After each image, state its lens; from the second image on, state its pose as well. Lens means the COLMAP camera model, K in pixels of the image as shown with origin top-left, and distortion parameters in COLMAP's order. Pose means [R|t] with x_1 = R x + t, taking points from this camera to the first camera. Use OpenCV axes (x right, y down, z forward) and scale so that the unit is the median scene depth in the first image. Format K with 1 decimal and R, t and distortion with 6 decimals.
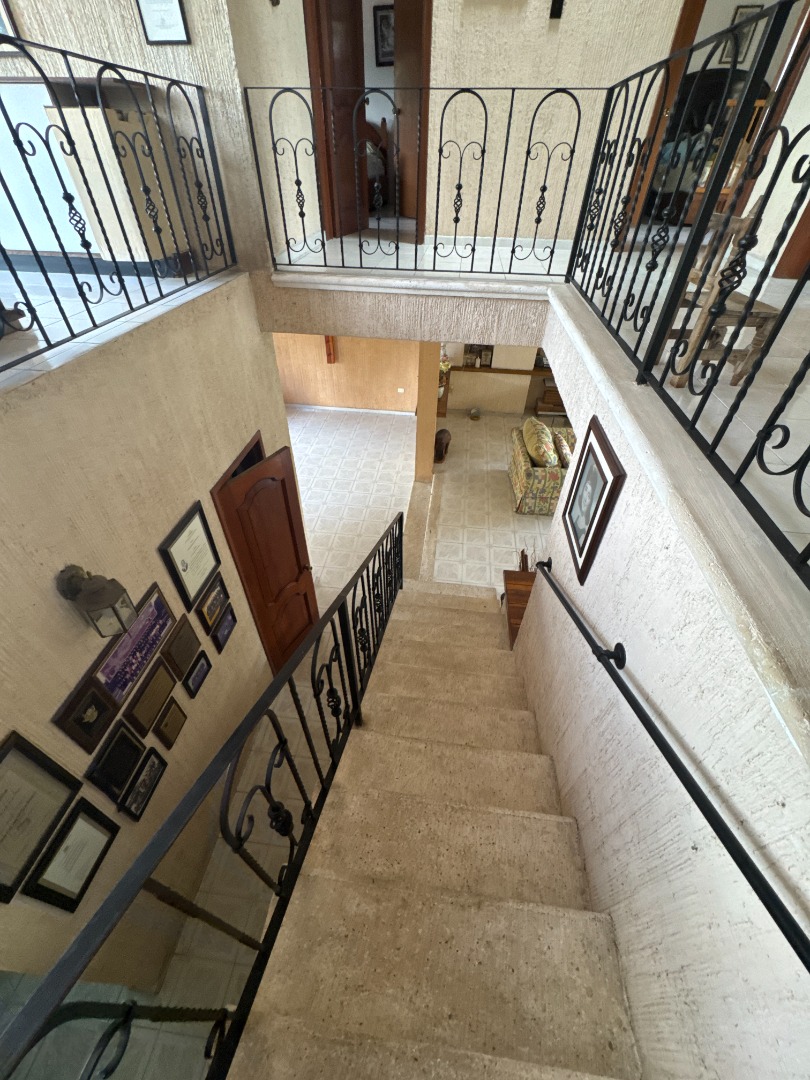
lens RADIAL K [[425.3, 0, 405.0], [0, 425.3, 540.0], [0, 0, 1]] dist [-0.006888, 0.000344]
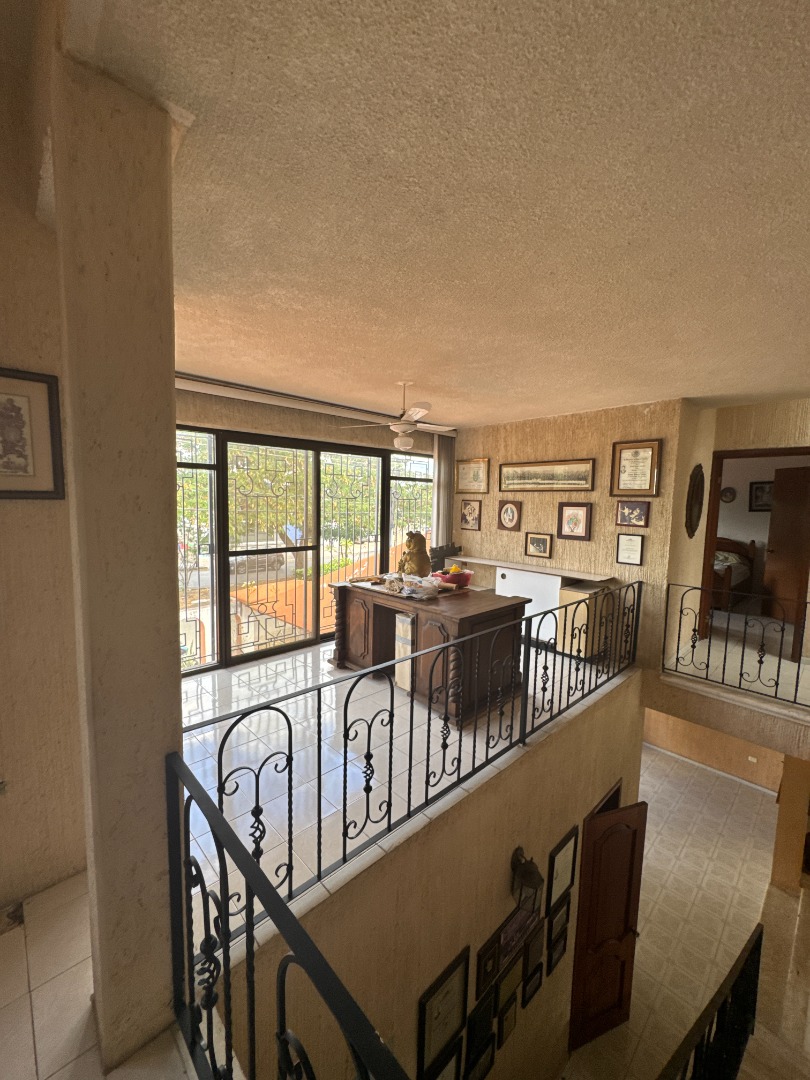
lens RADIAL K [[425.3, 0, 405.0], [0, 425.3, 540.0], [0, 0, 1]] dist [-0.006888, 0.000344]
pose [[0.768682, 0.060479, -0.636765, -0.094388], [-0.434096, 0.780482, -0.449898, 0.037753], [0.469774, 0.622246, 0.626196, -0.592341]]
